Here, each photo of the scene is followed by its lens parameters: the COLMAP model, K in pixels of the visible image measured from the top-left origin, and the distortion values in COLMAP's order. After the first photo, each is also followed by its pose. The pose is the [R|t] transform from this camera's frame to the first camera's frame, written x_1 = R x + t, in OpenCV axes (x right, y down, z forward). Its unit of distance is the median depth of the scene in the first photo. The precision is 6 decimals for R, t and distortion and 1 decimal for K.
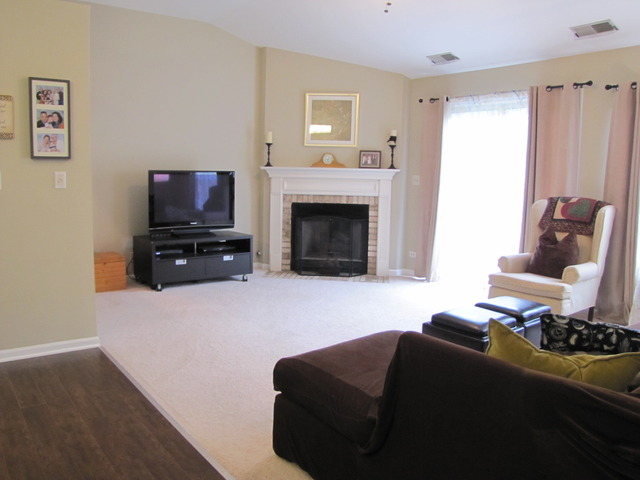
lens RADIAL K [[532.6, 0, 320.0], [0, 532.6, 240.0], [0, 0, 1]] dist [-0.187291, 0.143646]
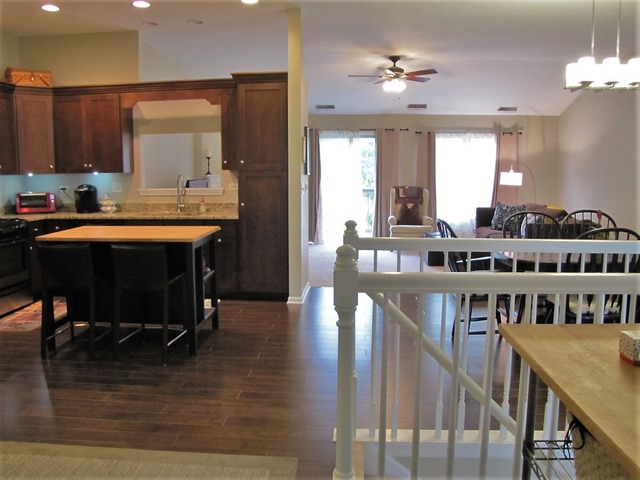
lens RADIAL K [[532.6, 0, 320.0], [0, 532.6, 240.0], [0, 0, 1]] dist [-0.187291, 0.143646]
pose [[0.661264, -0.116238, 0.741093, -0.939849], [0.107330, 0.992418, 0.059889, -0.024284], [-0.742435, 0.039939, 0.668726, -0.096786]]
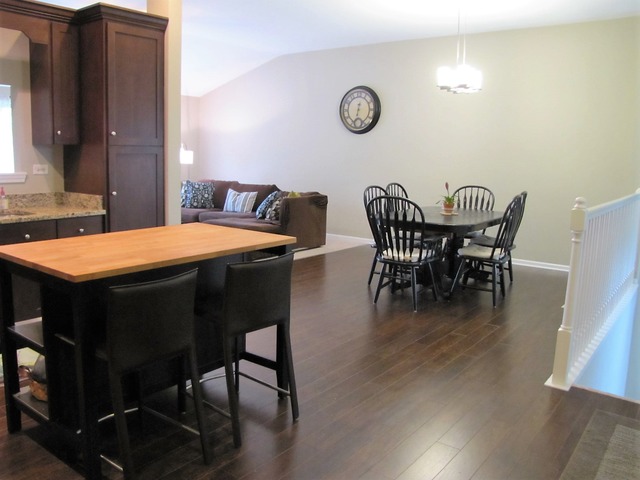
lens RADIAL K [[532.6, 0, 320.0], [0, 532.6, 240.0], [0, 0, 1]] dist [-0.187291, 0.143646]
pose [[-0.252650, -0.180333, 0.950604, -1.013140], [0.084948, 0.974550, 0.207453, -0.091106], [-0.963822, 0.133165, -0.230901, 0.448119]]
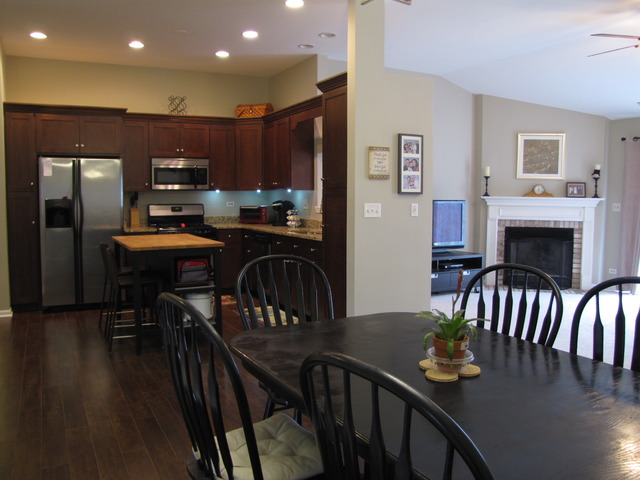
lens RADIAL K [[532.6, 0, 320.0], [0, 532.6, 240.0], [0, 0, 1]] dist [-0.187291, 0.143646]
pose [[0.986844, -0.000785, -0.161670, -0.280341], [-0.006197, 0.999070, -0.042681, 0.010674], [0.161554, 0.043122, 0.985921, -0.203212]]
